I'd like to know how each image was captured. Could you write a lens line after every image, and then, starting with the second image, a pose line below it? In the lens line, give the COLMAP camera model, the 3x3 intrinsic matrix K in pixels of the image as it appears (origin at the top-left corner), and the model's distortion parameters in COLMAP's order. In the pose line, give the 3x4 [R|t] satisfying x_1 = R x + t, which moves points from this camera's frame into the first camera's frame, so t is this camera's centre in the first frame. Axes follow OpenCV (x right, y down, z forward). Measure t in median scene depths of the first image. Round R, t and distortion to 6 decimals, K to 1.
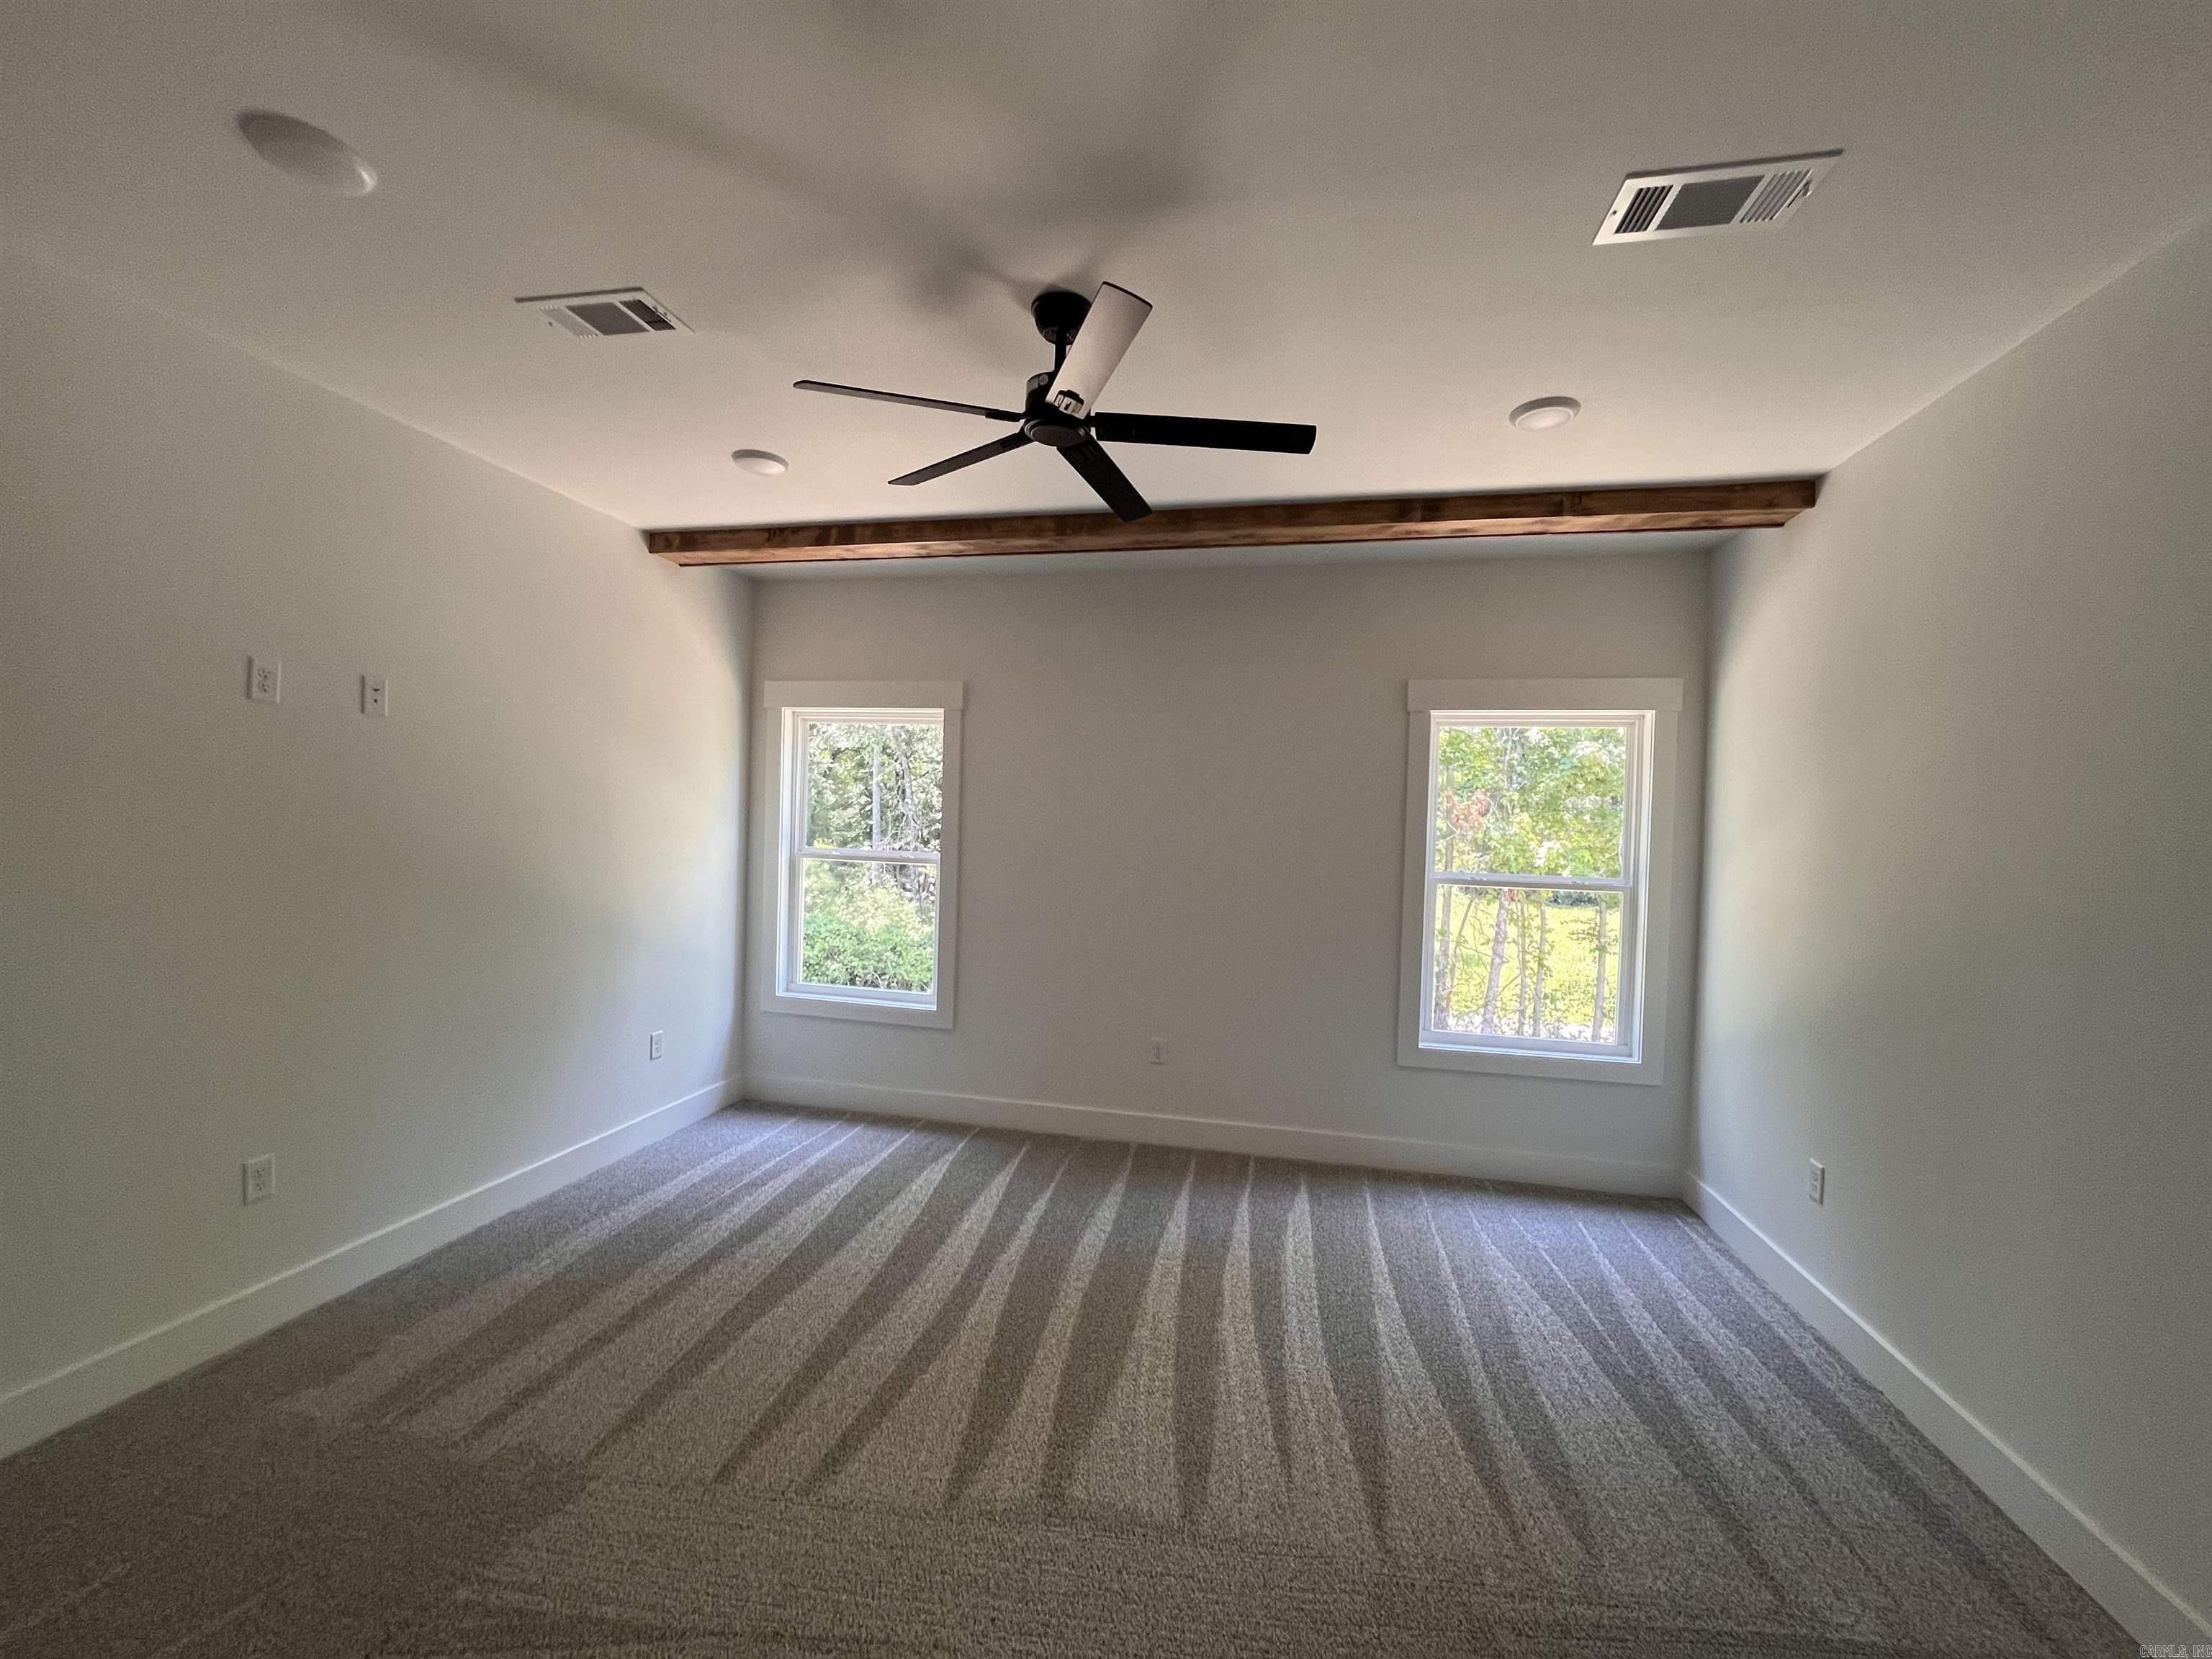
lens RADIAL K [[896.8, 0, 1104.2], [0, 896.8, 836.7], [0, 0, 1]] dist [-0.002237, -0.000165]
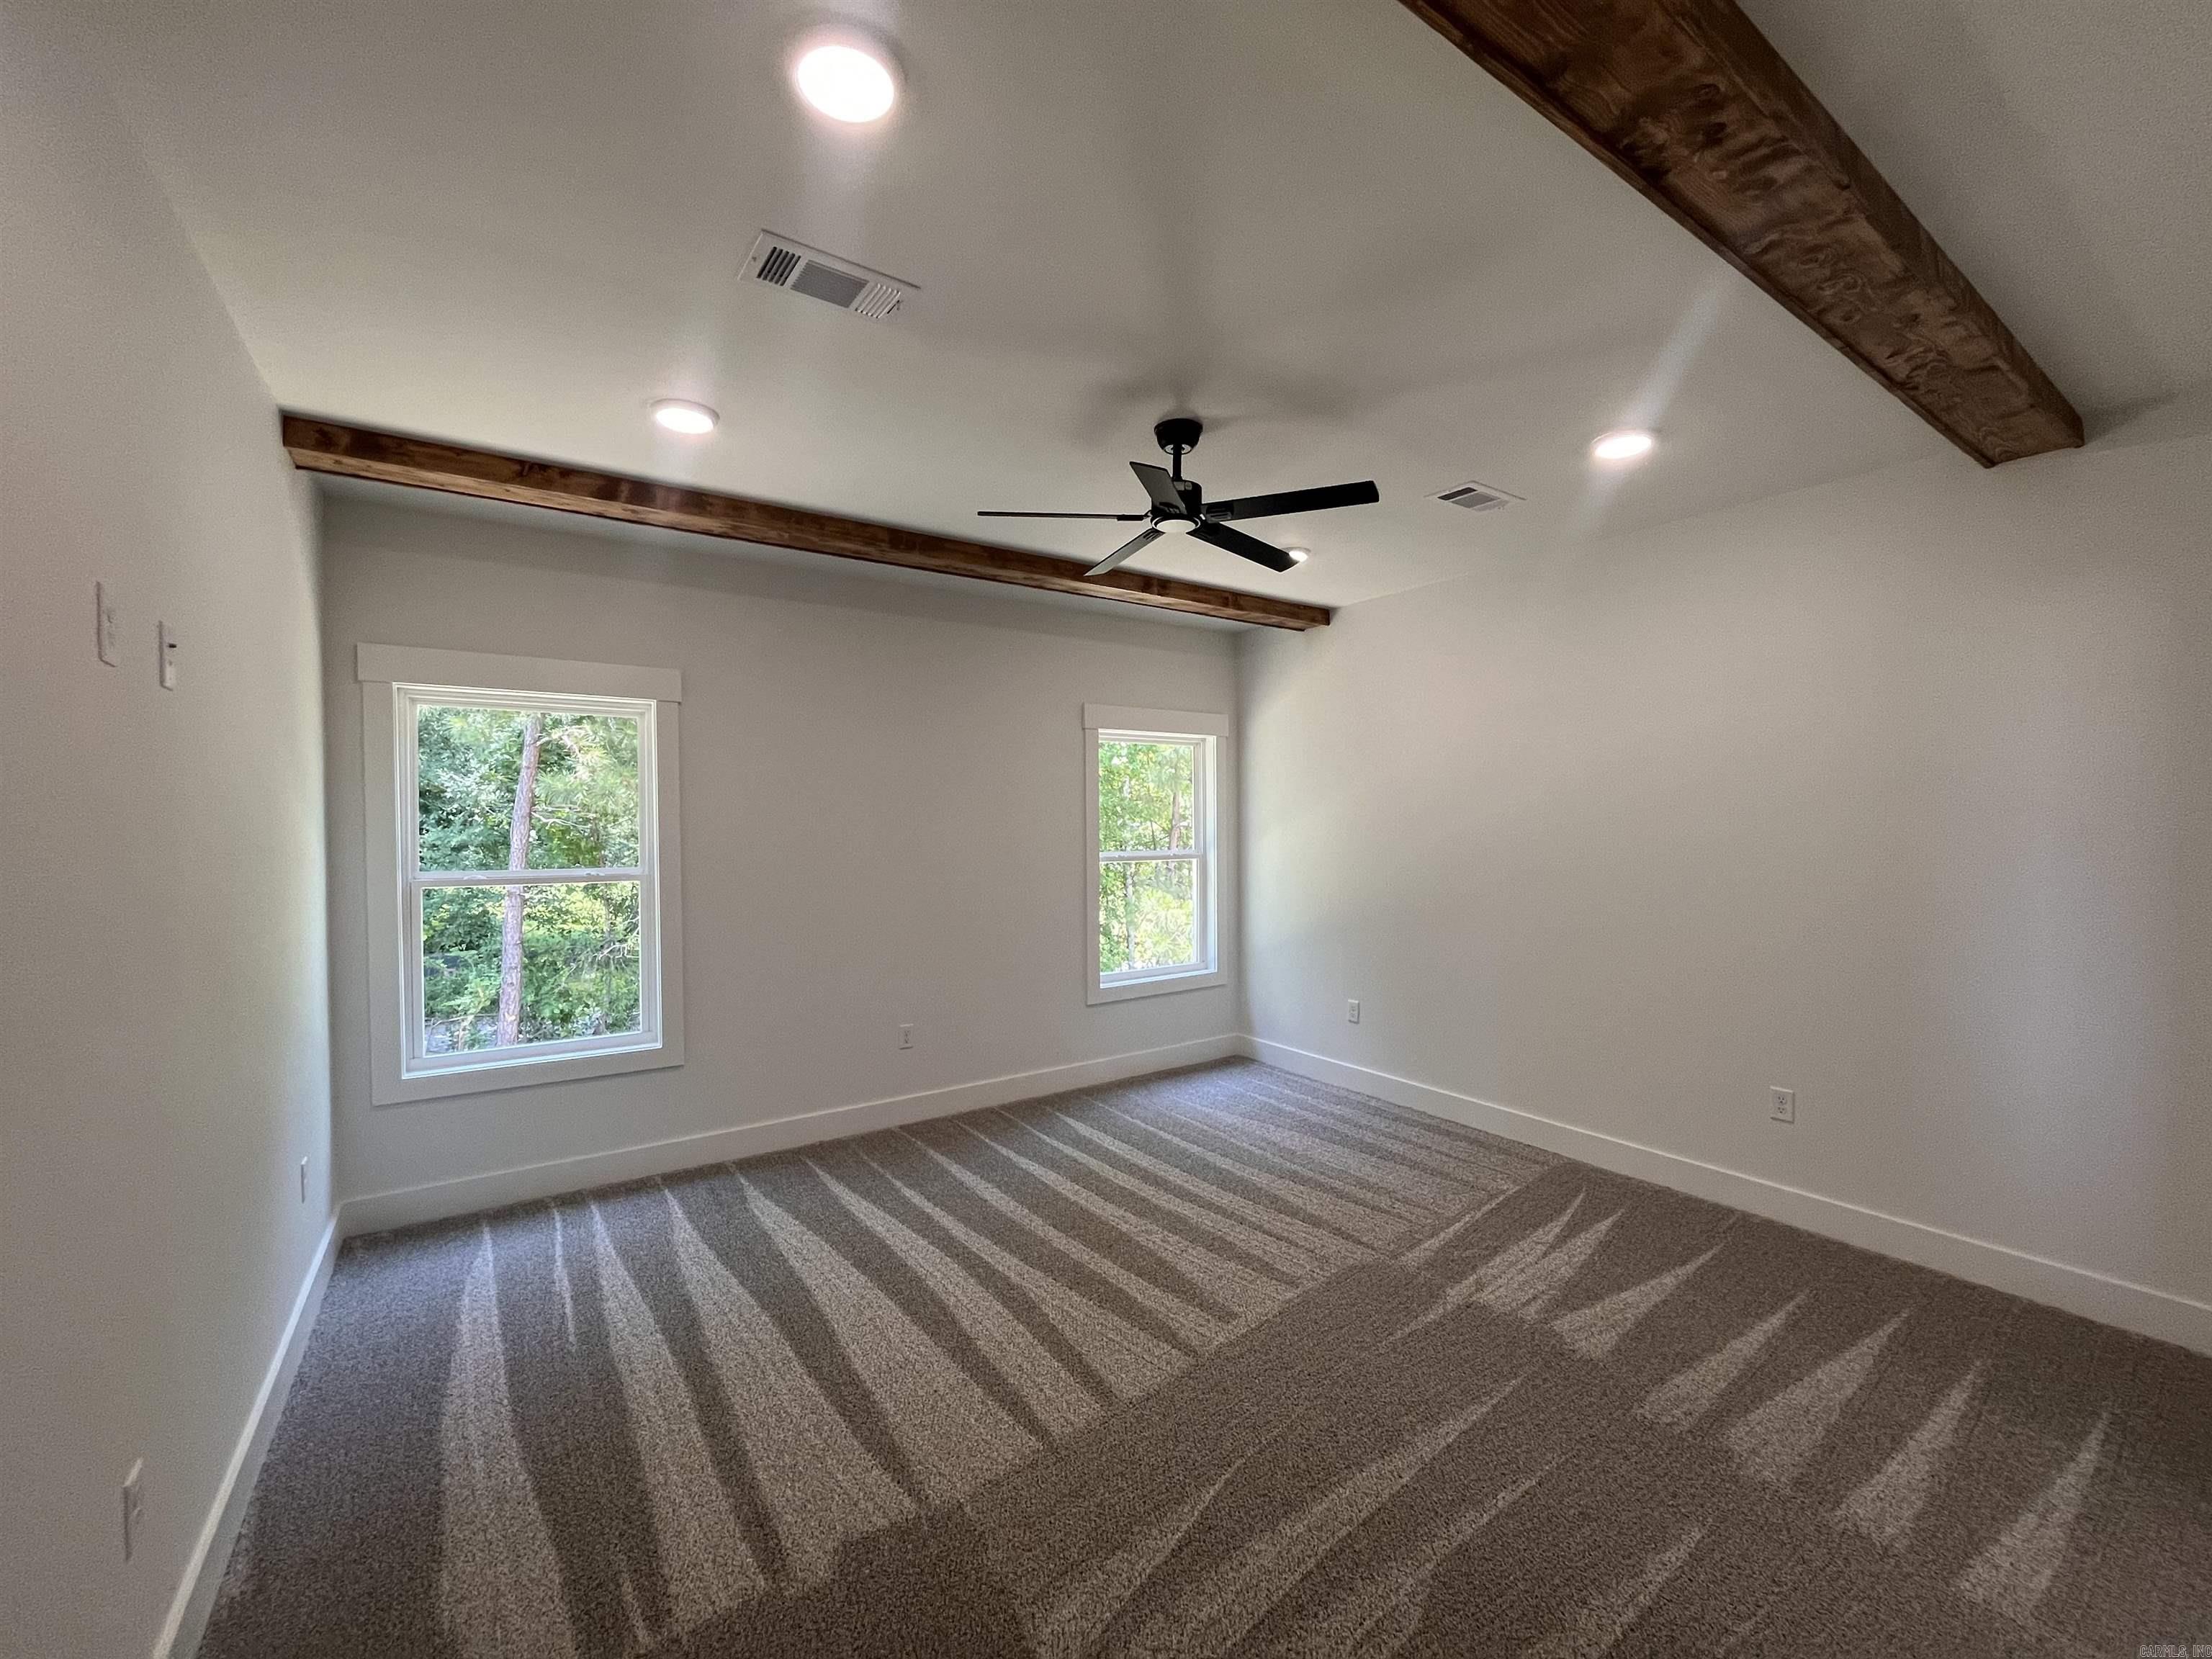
lens RADIAL K [[894.5, 0, 1104.3], [0, 894.5, 836.2], [0, 0, 1]] dist [-0.005074, 0.000285]
pose [[0.684147, -0.047143, 0.727819, -0.655053], [0.038983, 0.998846, 0.028054, -0.023744], [-0.728301, 0.009180, 0.685196, 0.117701]]
